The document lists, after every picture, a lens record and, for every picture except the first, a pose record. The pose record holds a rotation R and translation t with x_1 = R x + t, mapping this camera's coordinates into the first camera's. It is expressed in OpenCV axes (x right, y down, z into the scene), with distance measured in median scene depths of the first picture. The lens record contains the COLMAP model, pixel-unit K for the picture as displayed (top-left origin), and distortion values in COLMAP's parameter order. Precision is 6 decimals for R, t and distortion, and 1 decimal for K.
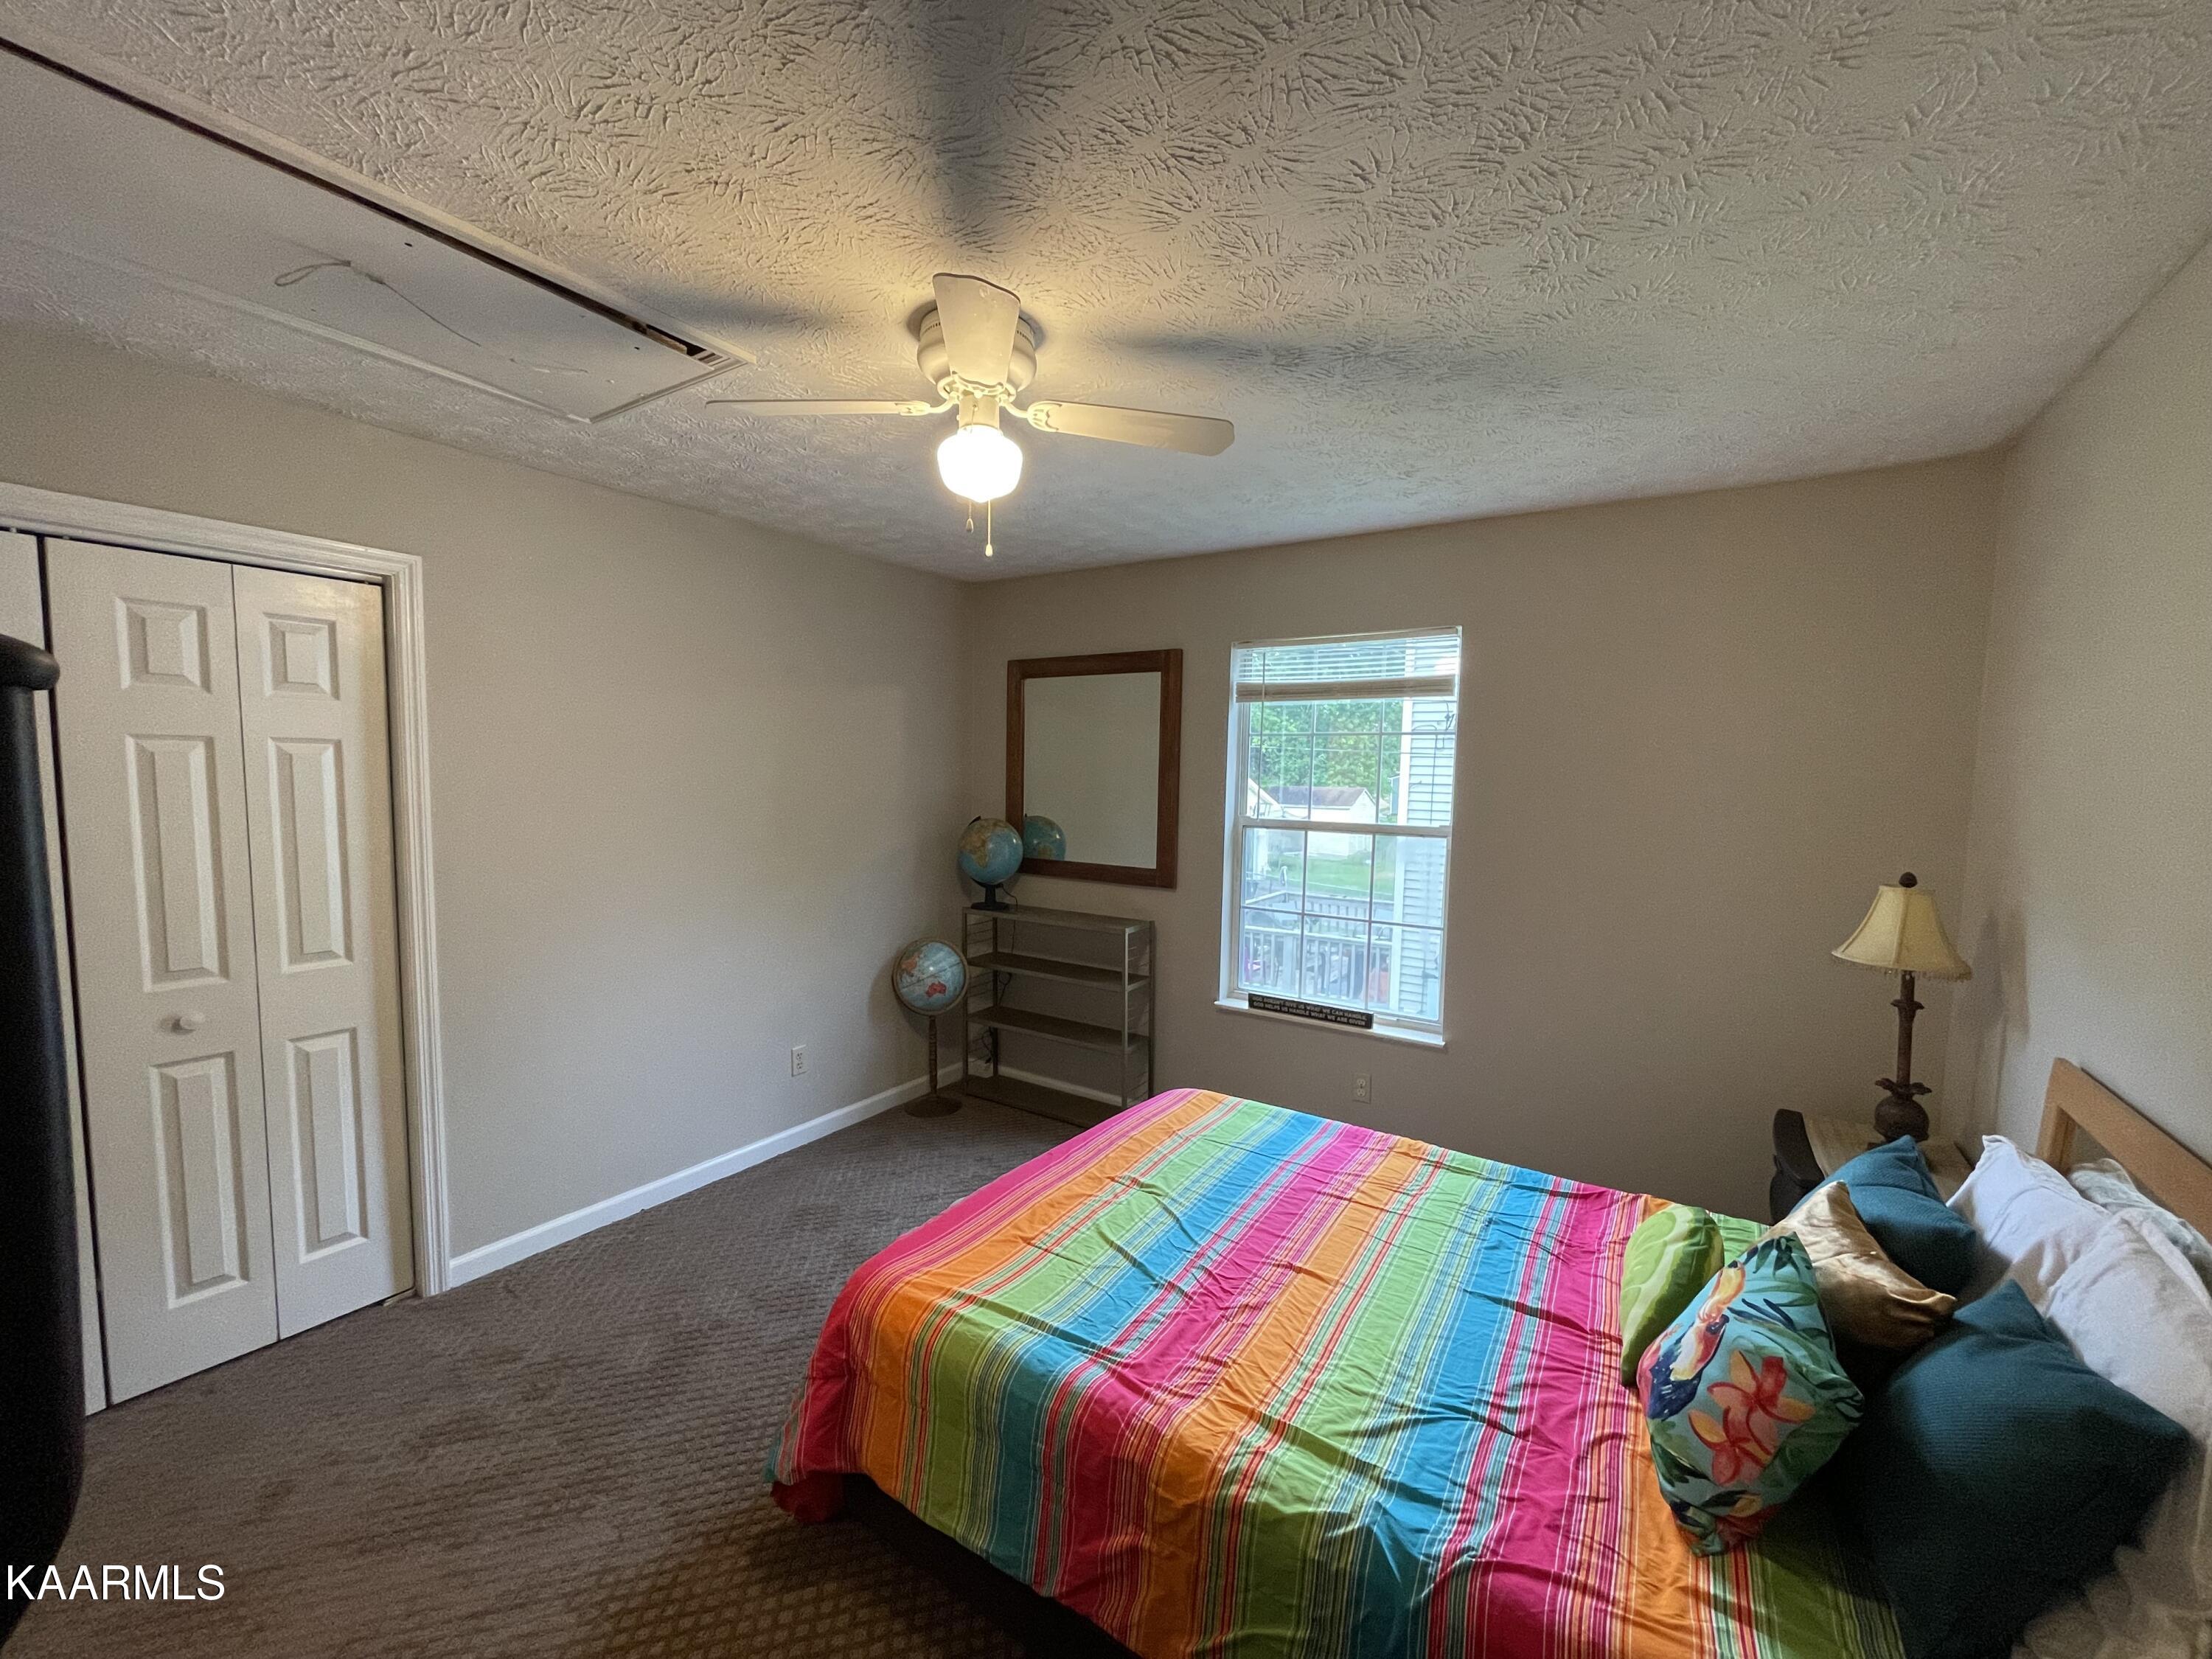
lens RADIAL K [[887.3, 0, 1104.6], [0, 887.3, 841.8], [0, 0, 1]] dist [0.000077, 0.000307]
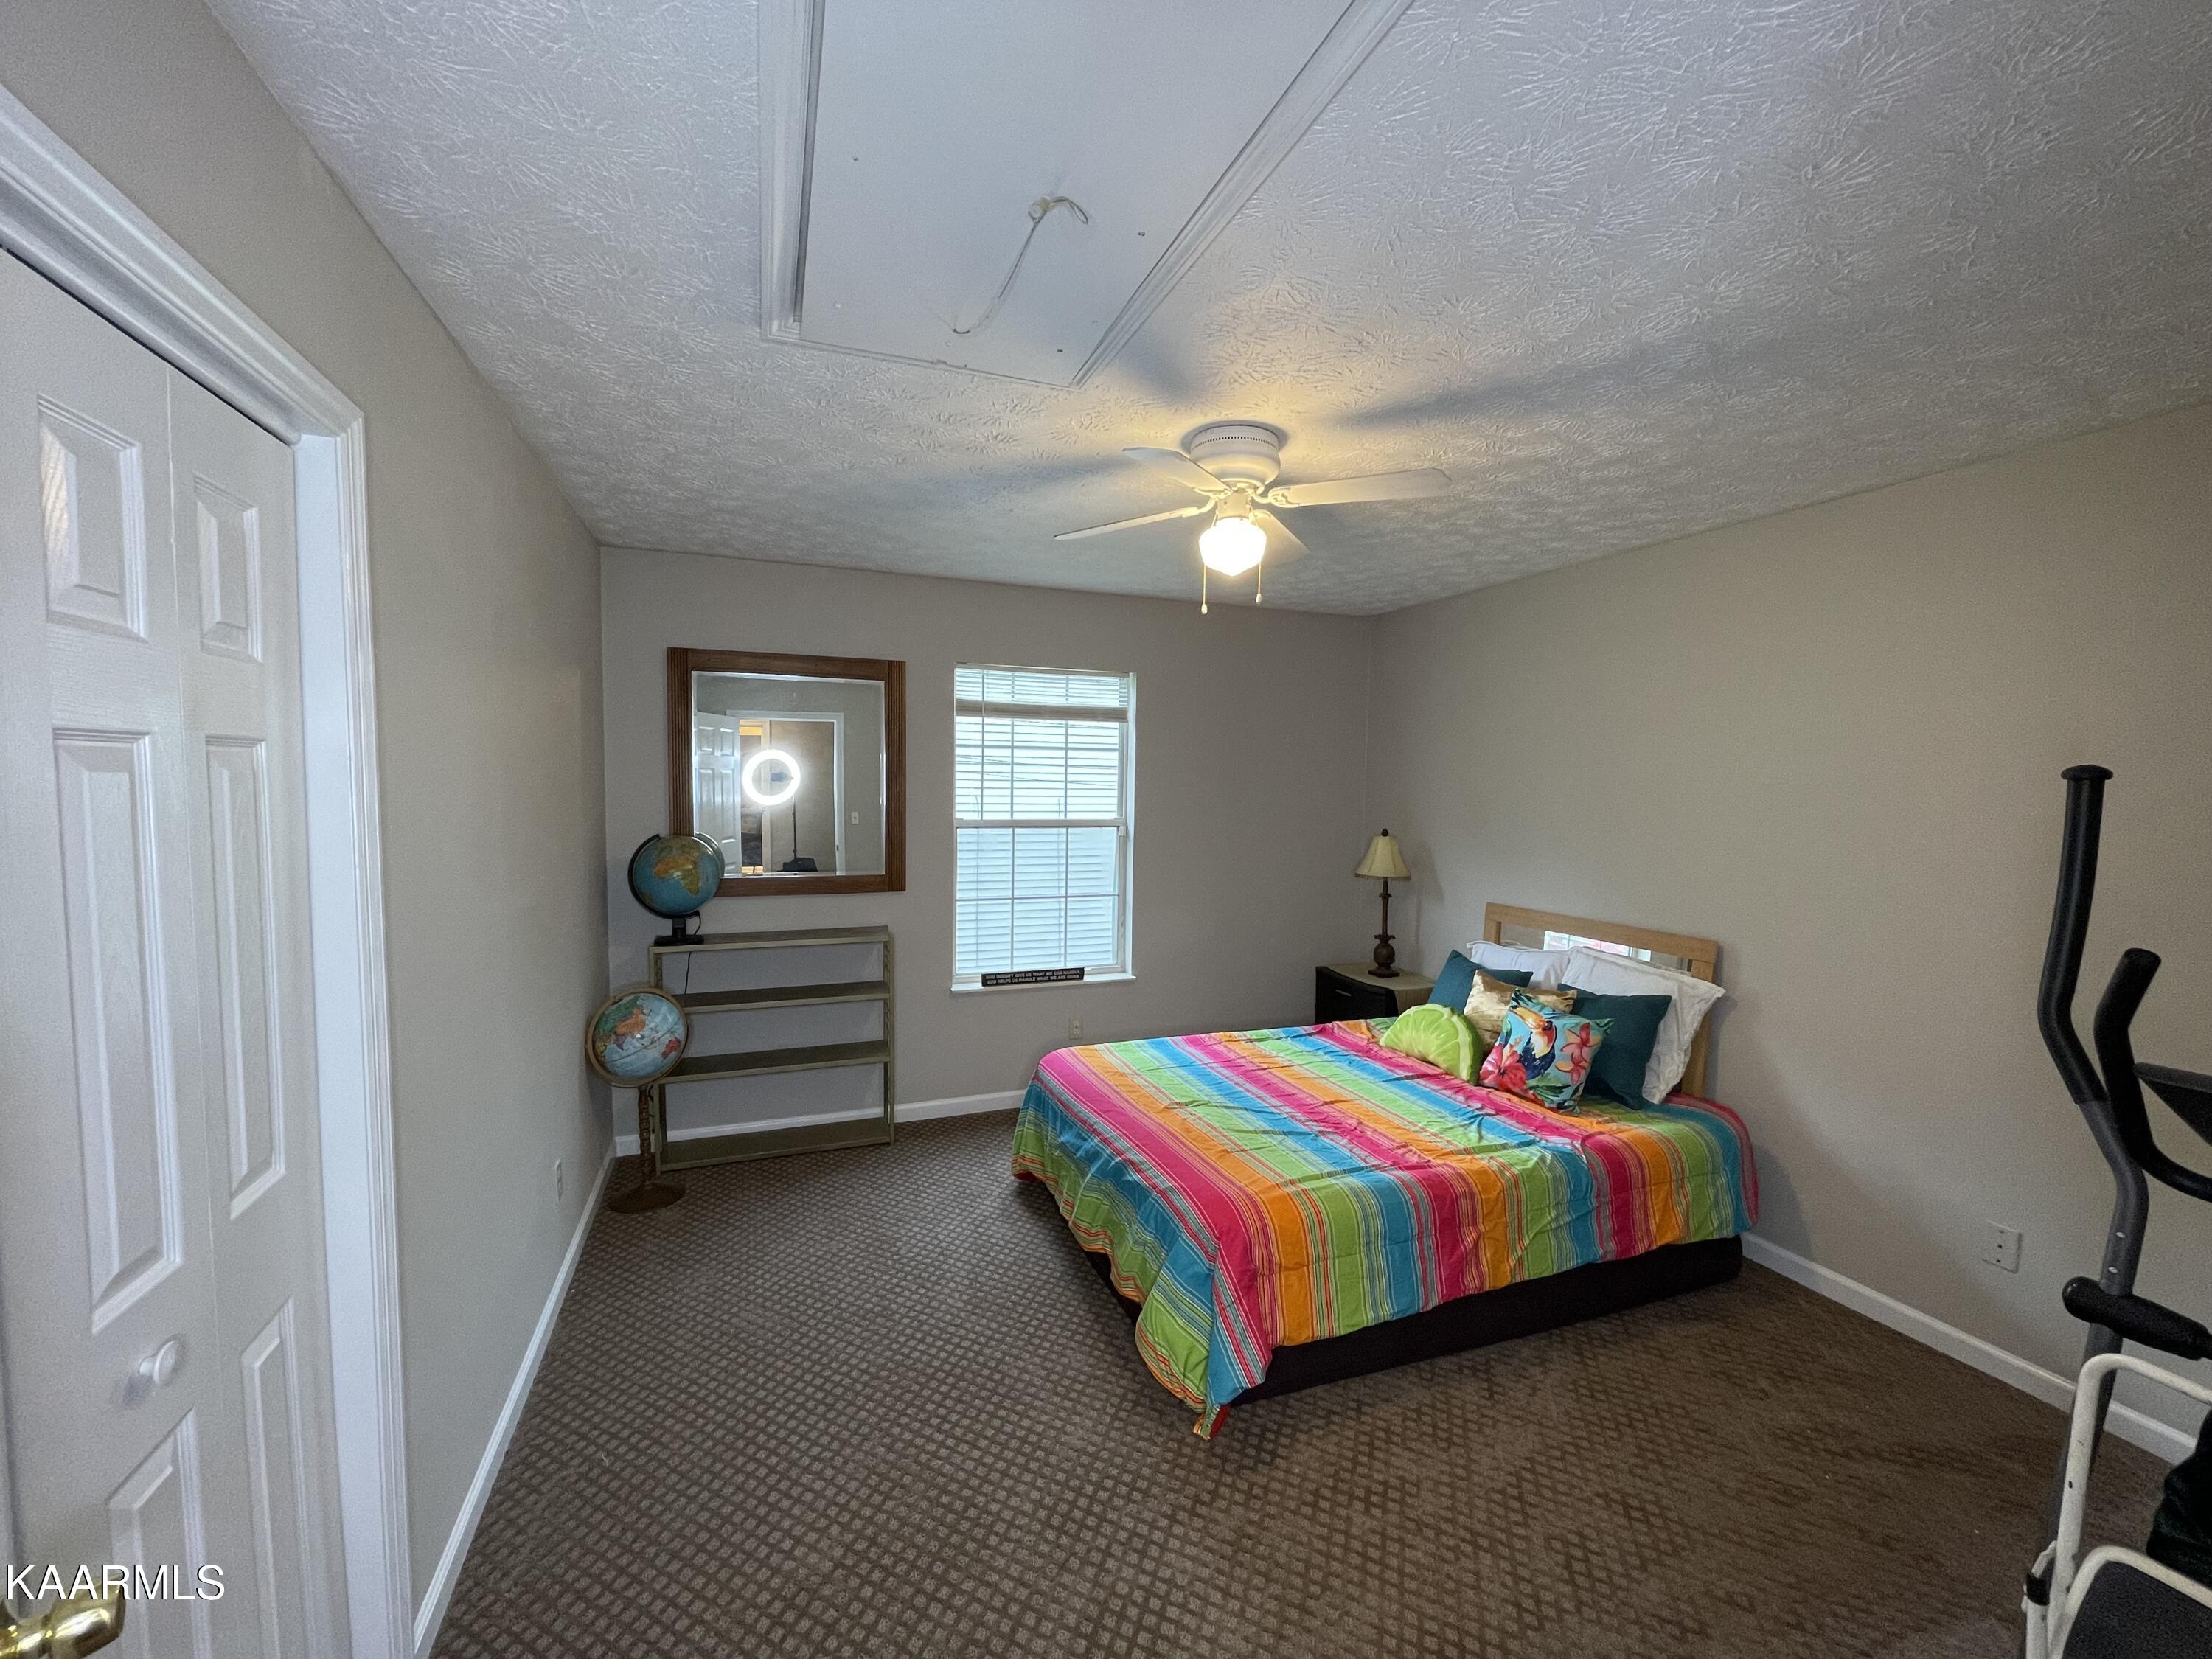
lens RADIAL K [[887.3, 0, 1101.2], [0, 887.3, 839.5], [0, 0, 1]] dist [0.000077, 0.000307]
pose [[0.591088, -0.064255, 0.804044, -1.022721], [0.062217, 0.997484, 0.033975, -0.046397], [-0.804204, 0.029943, 0.593599, 0.318142]]
